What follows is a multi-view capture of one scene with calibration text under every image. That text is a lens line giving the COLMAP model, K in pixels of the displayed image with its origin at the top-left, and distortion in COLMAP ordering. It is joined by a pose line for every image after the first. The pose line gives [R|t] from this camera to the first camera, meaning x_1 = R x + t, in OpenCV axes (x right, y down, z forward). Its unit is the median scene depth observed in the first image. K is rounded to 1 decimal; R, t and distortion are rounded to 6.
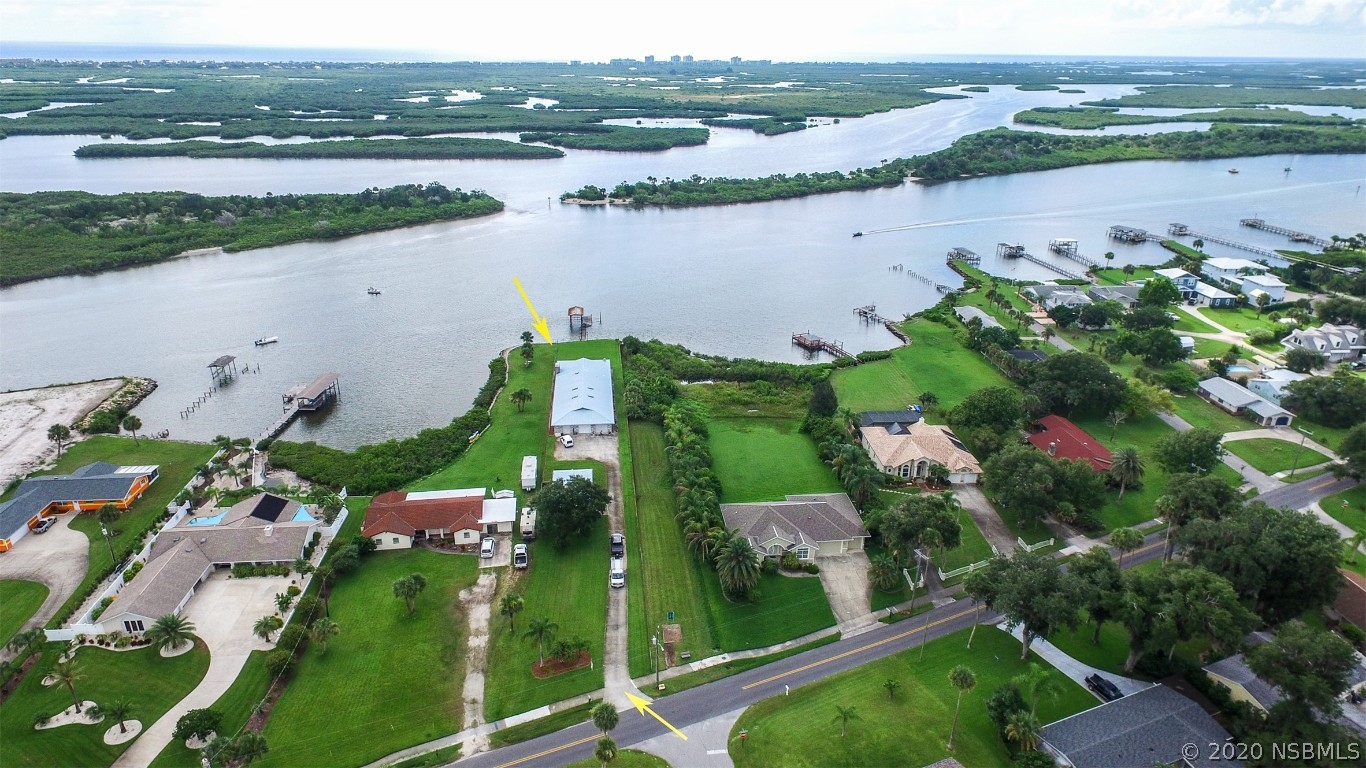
lens RADIAL K [[808.6, 0, 683.0], [0, 808.6, 384.0], [0, 0, 1]] dist [0.006558, 0.001719]
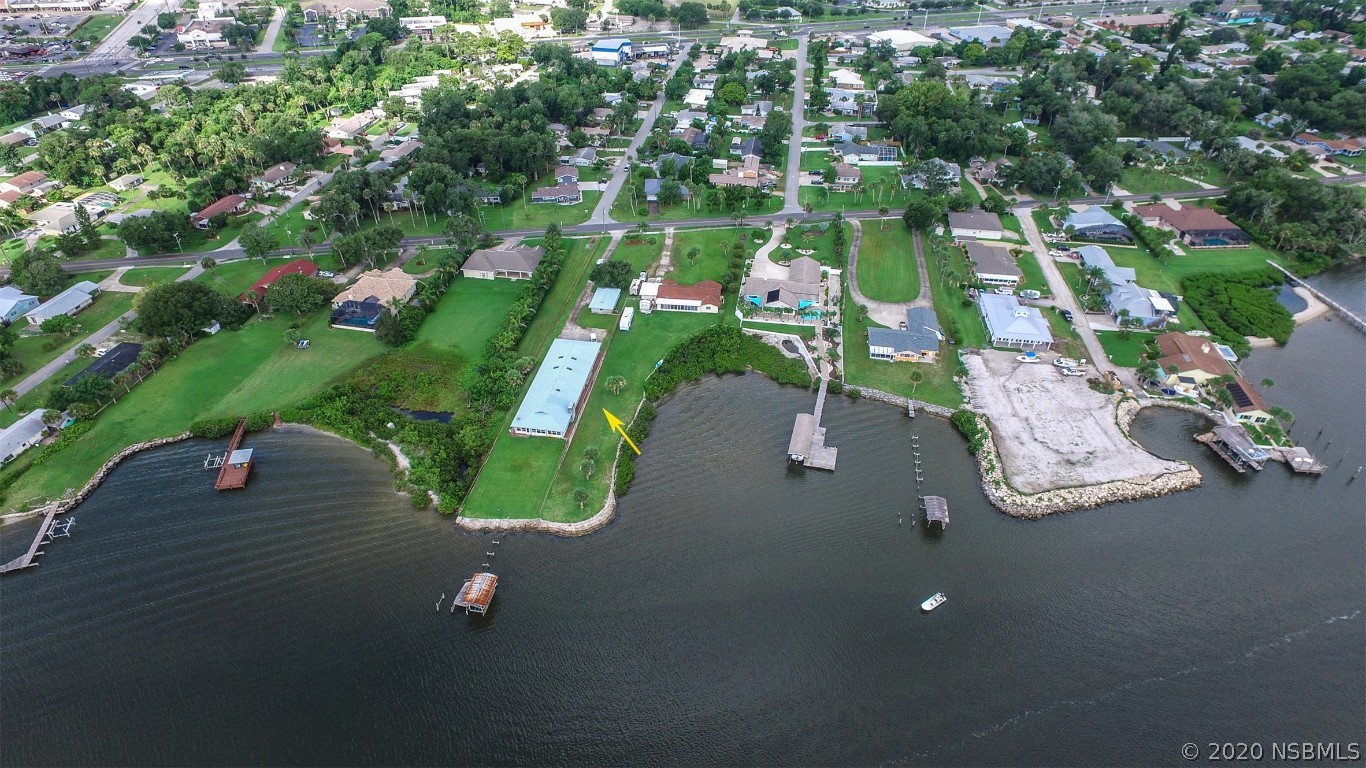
lens RADIAL K [[772.5, 0, 683.0], [0, 772.5, 384.0], [0, 0, 1]] dist [0.006575, 0.001992]
pose [[-0.967716, -0.168321, 0.187602, -0.773199], [0.075525, 0.516467, 0.852970, -1.404072], [-0.240463, 0.839601, -0.487081, 2.353544]]
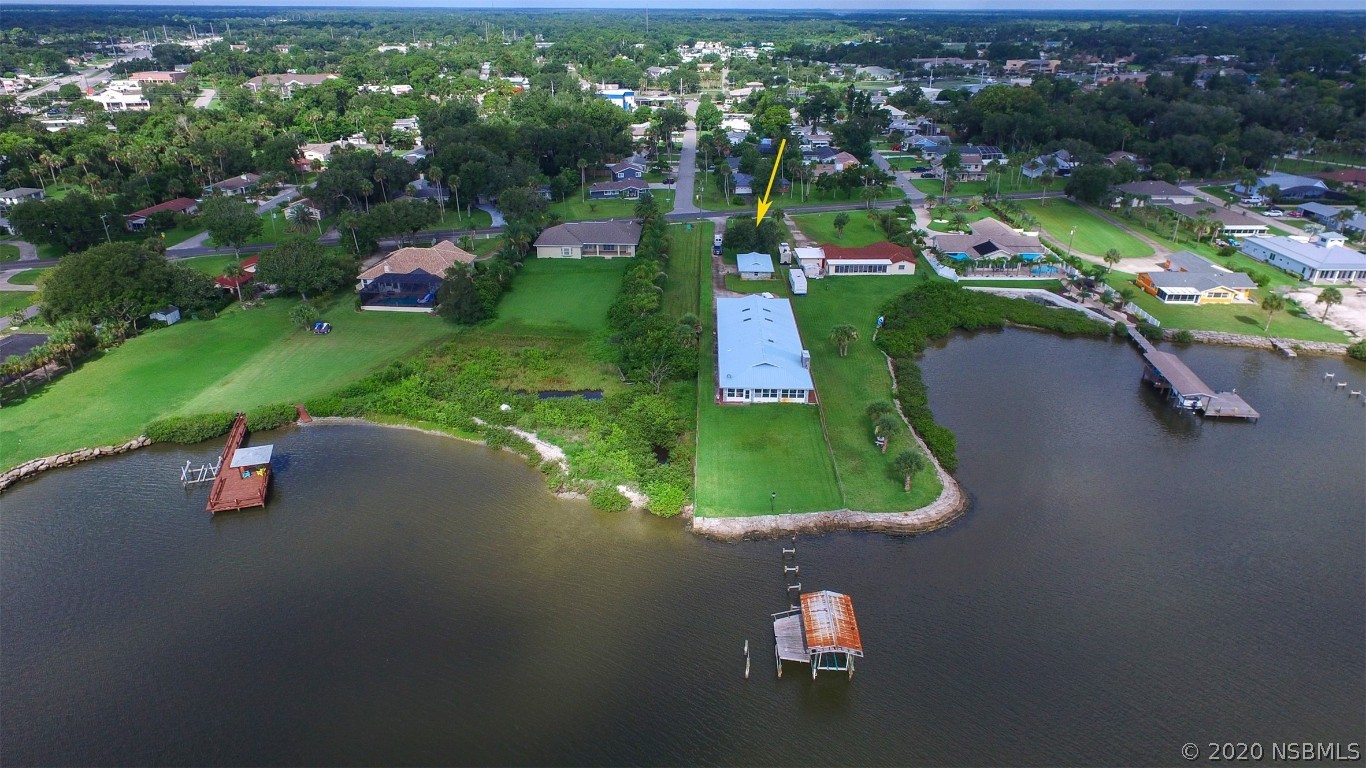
lens RADIAL K [[808.6, 0, 683.0], [0, 808.6, 384.0], [0, 0, 1]] dist [0.006558, 0.001719]
pose [[-0.990603, -0.069896, 0.117563, -0.230664], [0.040740, 0.669741, 0.741477, -0.781433], [-0.130563, 0.739298, -0.660599, 2.390570]]
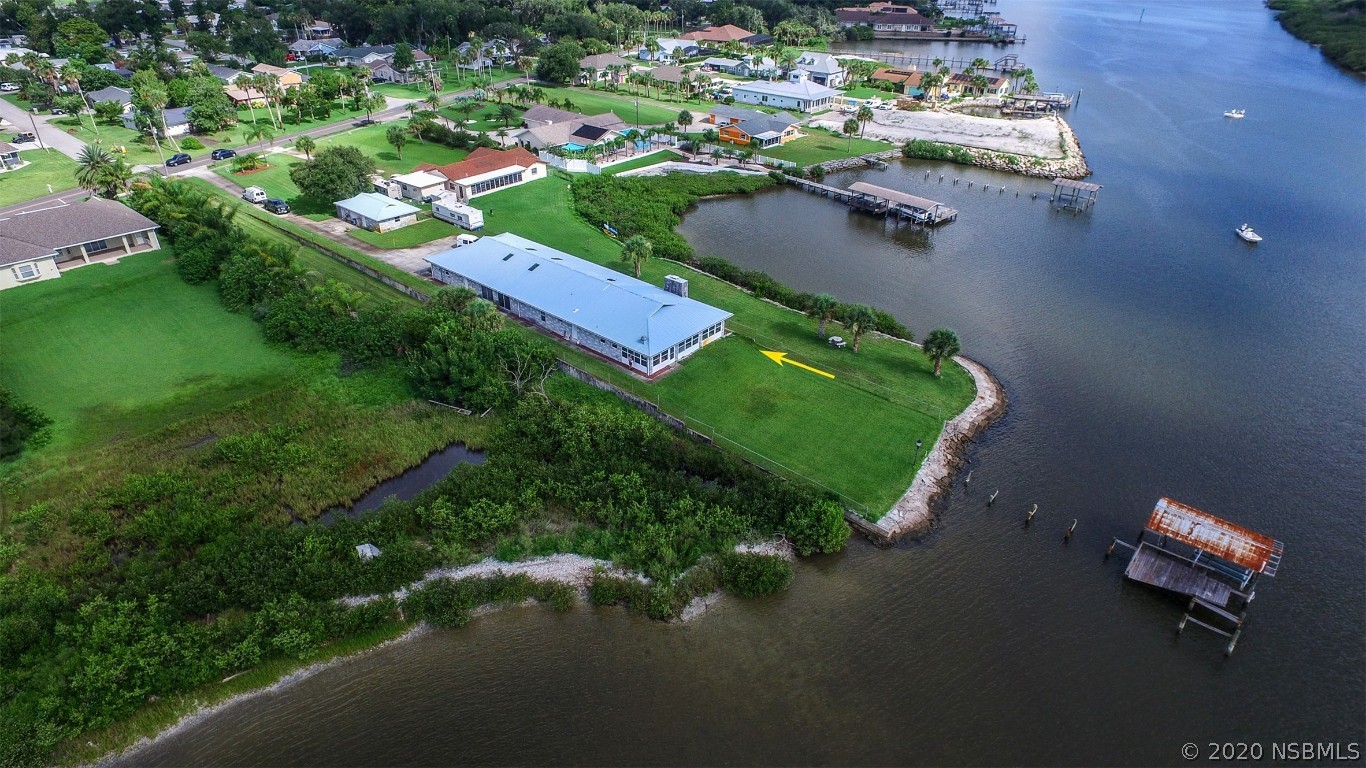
lens RADIAL K [[772.5, 0, 683.0], [0, 772.5, 384.0], [0, 0, 1]] dist [0.006575, 0.001992]
pose [[-0.732655, 0.328695, -0.595967, 0.202424], [-0.283067, 0.649158, 0.706022, -0.502932], [0.618942, 0.685969, -0.382566, 2.025435]]
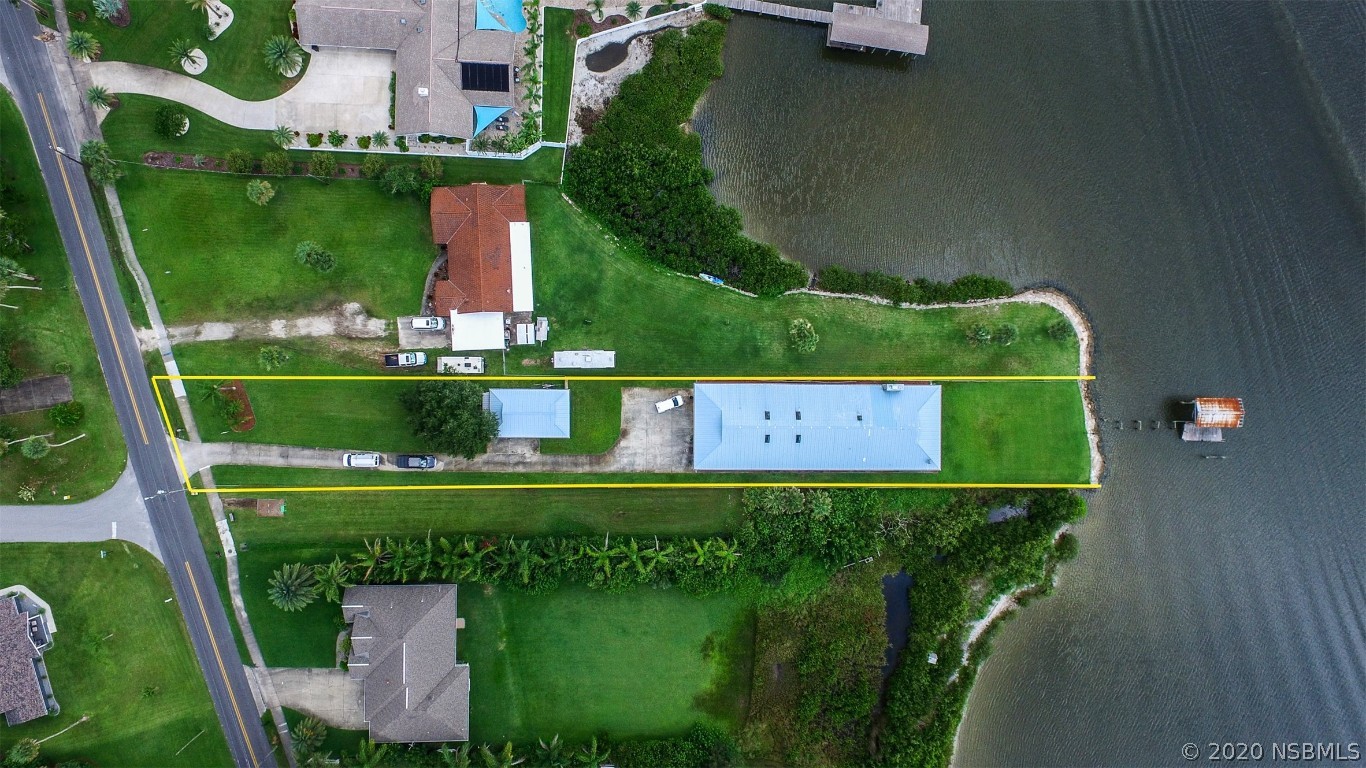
lens RADIAL K [[772.5, 0, 683.0], [0, 772.5, 384.0], [0, 0, 1]] dist [0.006575, 0.001992]
pose [[-0.117342, 0.992481, -0.034808, -0.197899], [-0.449116, -0.021773, 0.893208, -0.820137], [0.885735, 0.120443, 0.448294, 0.980060]]
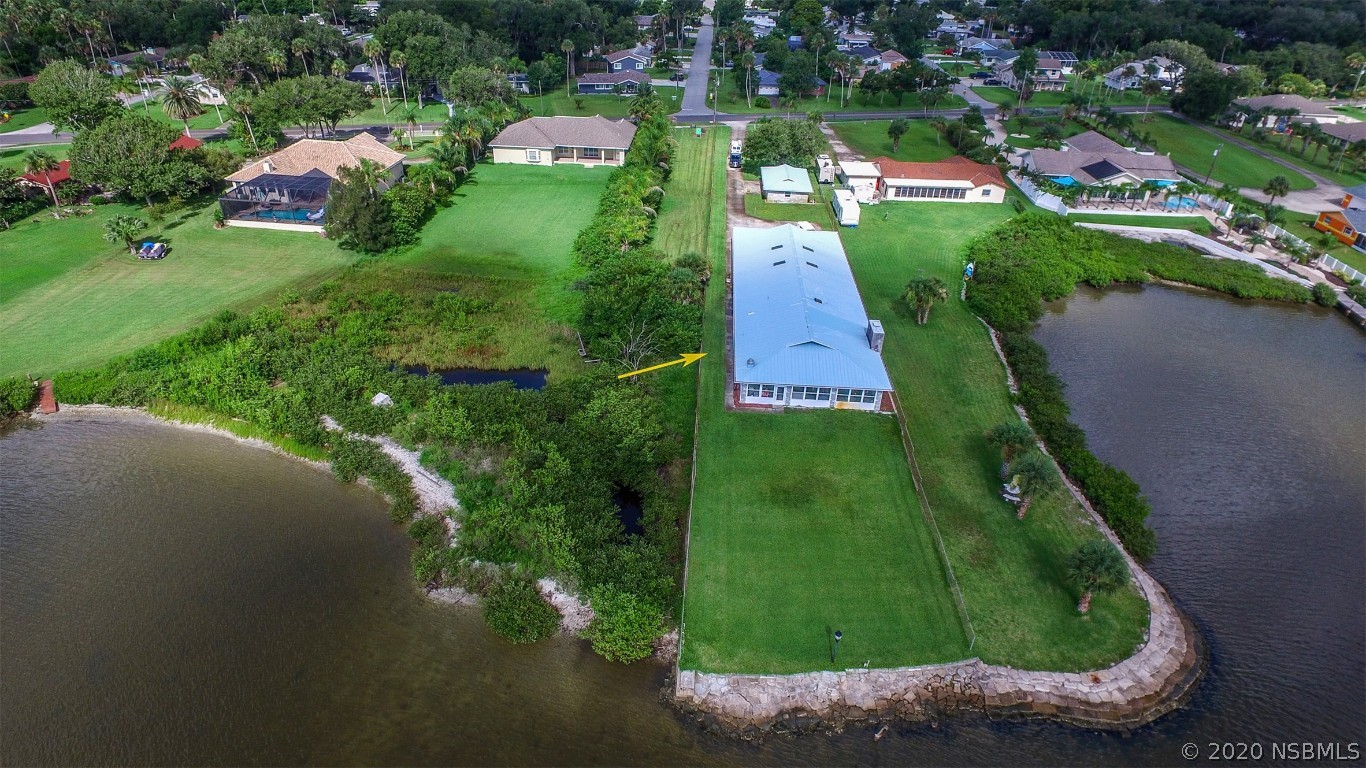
lens RADIAL K [[772.5, 0, 683.0], [0, 772.5, 384.0], [0, 0, 1]] dist [0.006575, 0.001992]
pose [[-0.986181, -0.118521, 0.115761, -0.188458], [0.023447, 0.591852, 0.805705, -0.506118], [-0.164006, 0.797285, -0.580894, 2.078952]]
